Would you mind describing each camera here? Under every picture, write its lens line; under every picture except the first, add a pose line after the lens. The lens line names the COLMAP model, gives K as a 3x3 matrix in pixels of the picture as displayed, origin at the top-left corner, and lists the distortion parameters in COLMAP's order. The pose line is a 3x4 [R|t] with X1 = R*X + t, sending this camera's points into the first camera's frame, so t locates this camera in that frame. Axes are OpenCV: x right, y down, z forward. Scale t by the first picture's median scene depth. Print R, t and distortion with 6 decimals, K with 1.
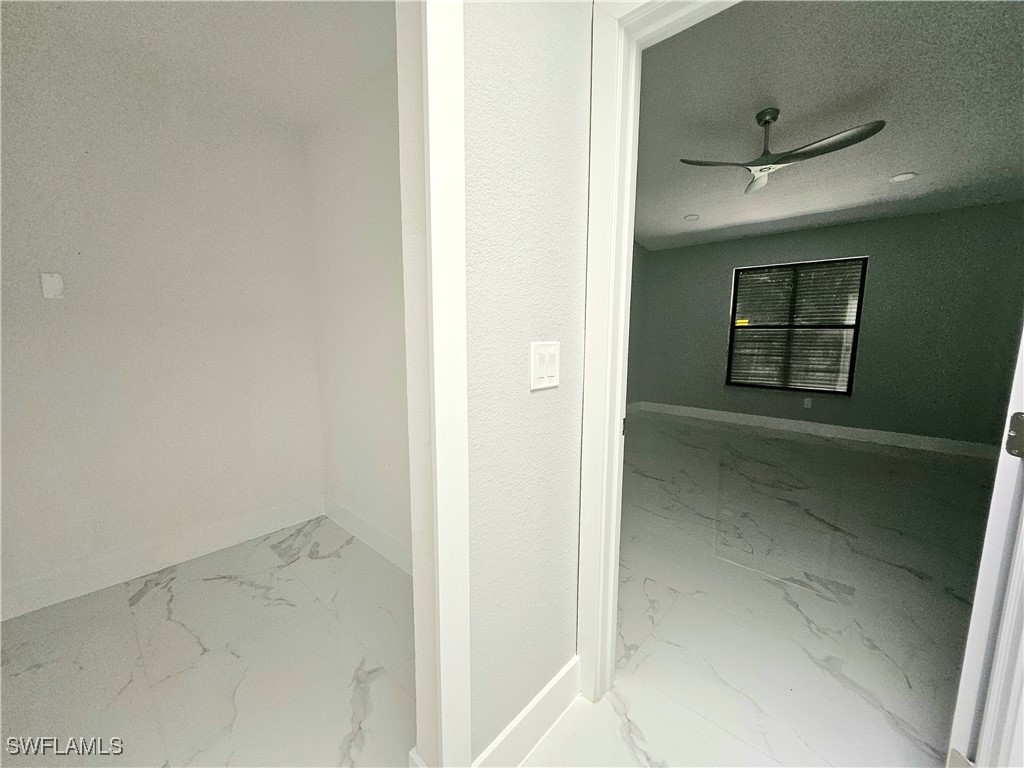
lens RADIAL K [[402.0, 0, 504.2], [0, 402.0, 383.8], [0, 0, 1]] dist [0.008830, 0.000109]
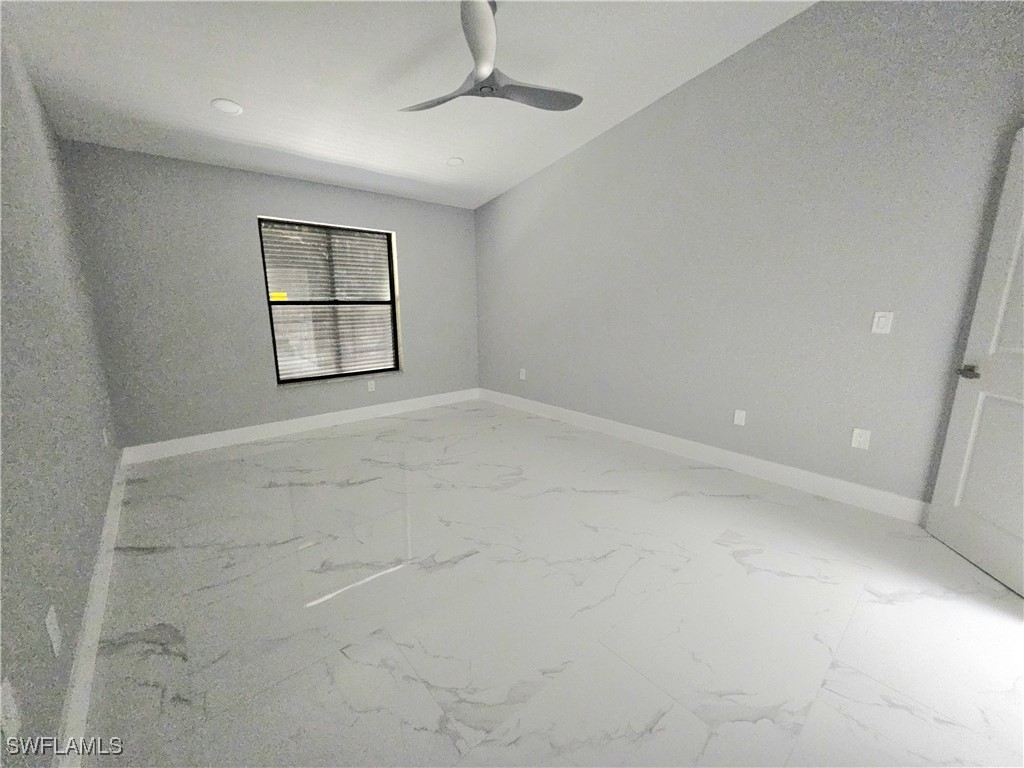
lens RADIAL K [[404.2, 0, 512.0], [0, 404.2, 384.0], [0, 0, 1]] dist [-0.001032, -0.000057]
pose [[0.128208, -0.192712, 0.972844, -0.104754], [0.137702, 0.974896, 0.174972, -0.076247], [-0.982141, 0.111529, 0.151526, 0.559229]]
